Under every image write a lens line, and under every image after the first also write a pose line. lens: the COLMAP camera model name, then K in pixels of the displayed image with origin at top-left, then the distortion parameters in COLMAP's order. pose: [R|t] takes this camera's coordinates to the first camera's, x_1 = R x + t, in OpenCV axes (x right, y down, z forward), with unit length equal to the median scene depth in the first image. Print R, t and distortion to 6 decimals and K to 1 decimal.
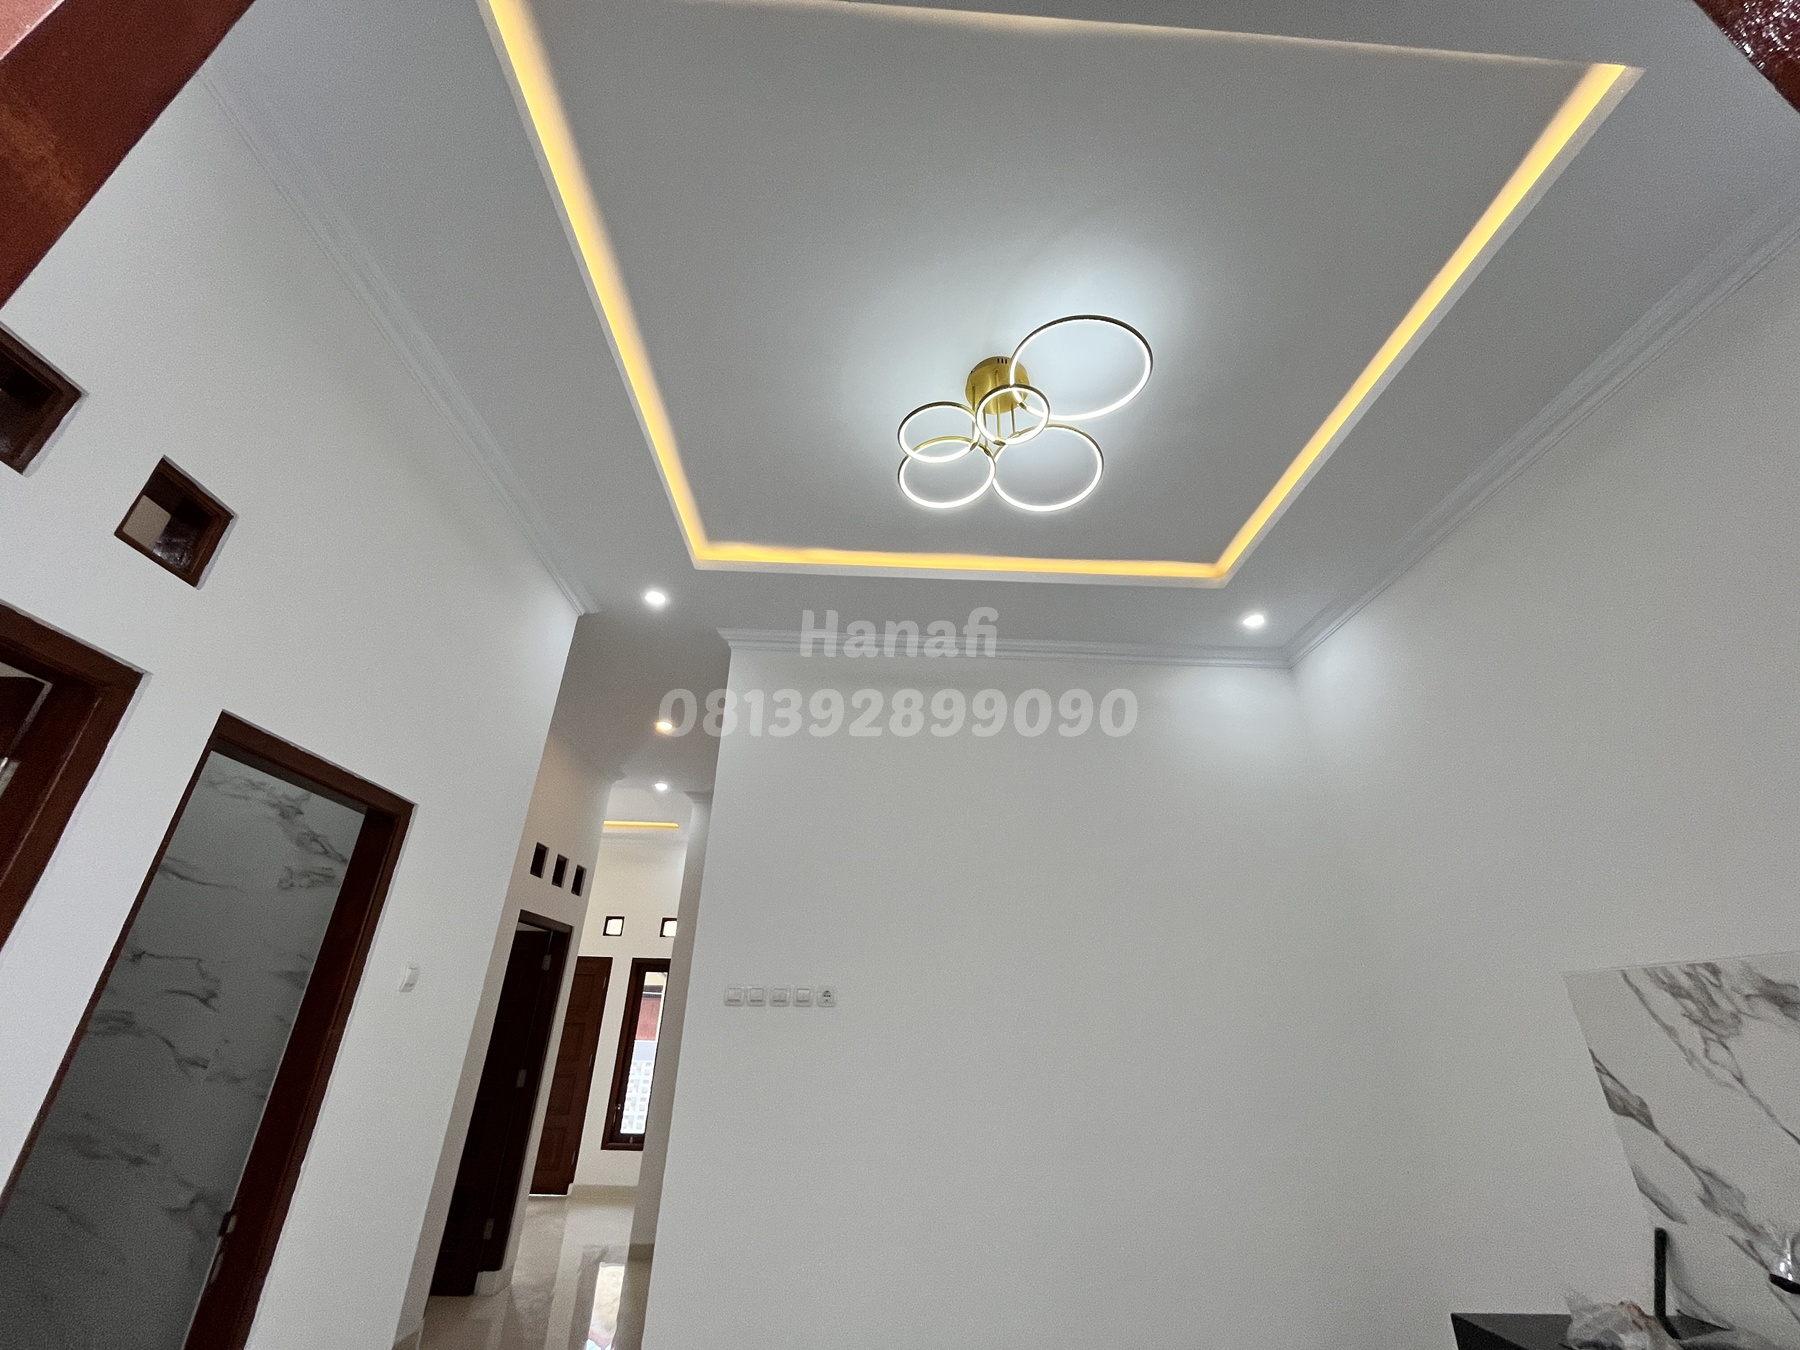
lens RADIAL K [[730.4, 0, 893.2], [0, 730.4, 675.6], [0, 0, 1]] dist [-0.002576, 0.000417]
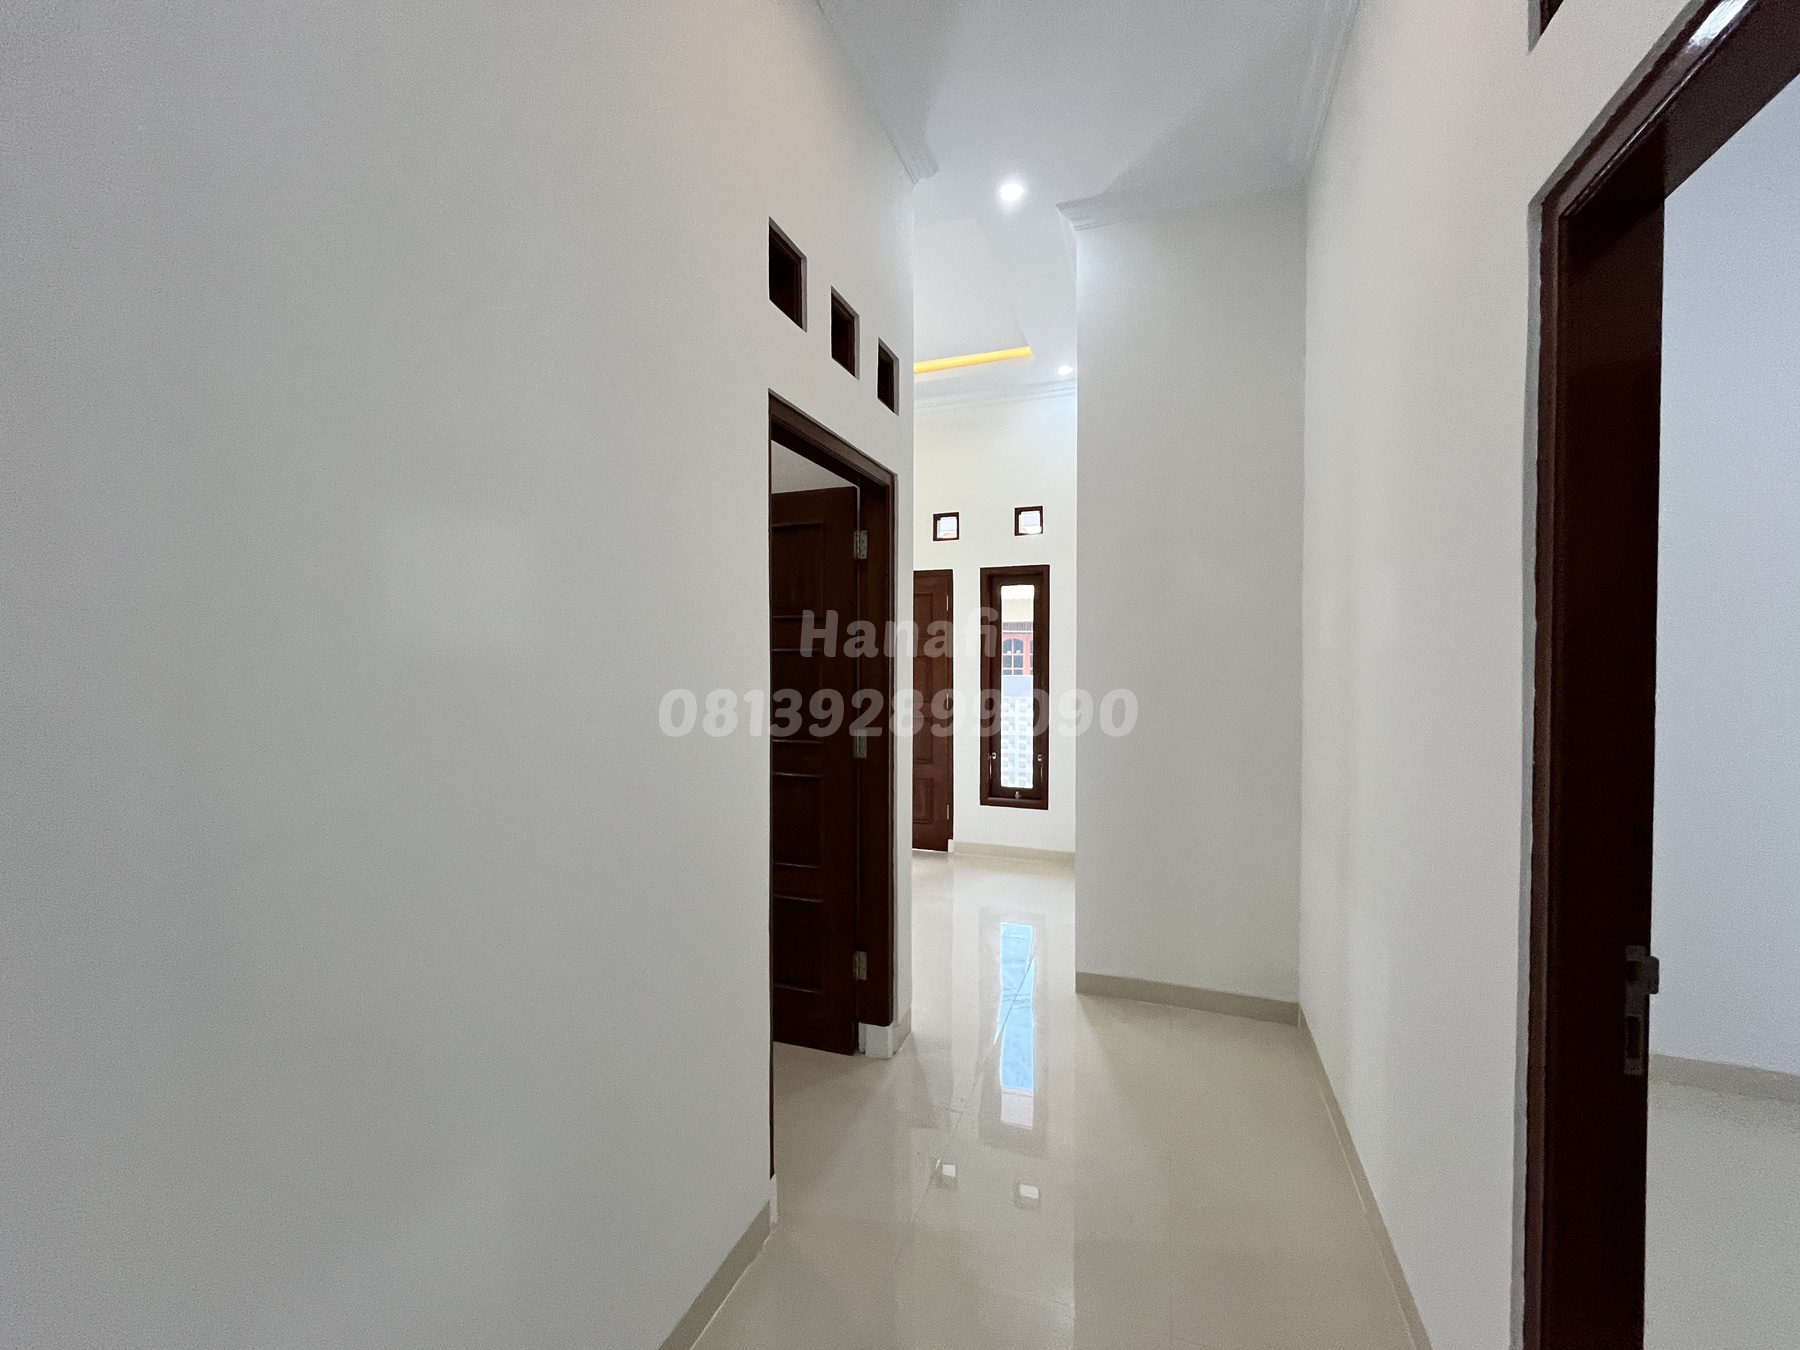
lens RADIAL K [[730.4, 0, 893.2], [0, 730.4, 675.6], [0, 0, 1]] dist [-0.002576, 0.000417]
pose [[0.924205, -0.018246, -0.381460, -0.258931], [0.187937, 0.891265, 0.412706, 0.267353], [0.332452, -0.453115, 0.827141, 0.540061]]
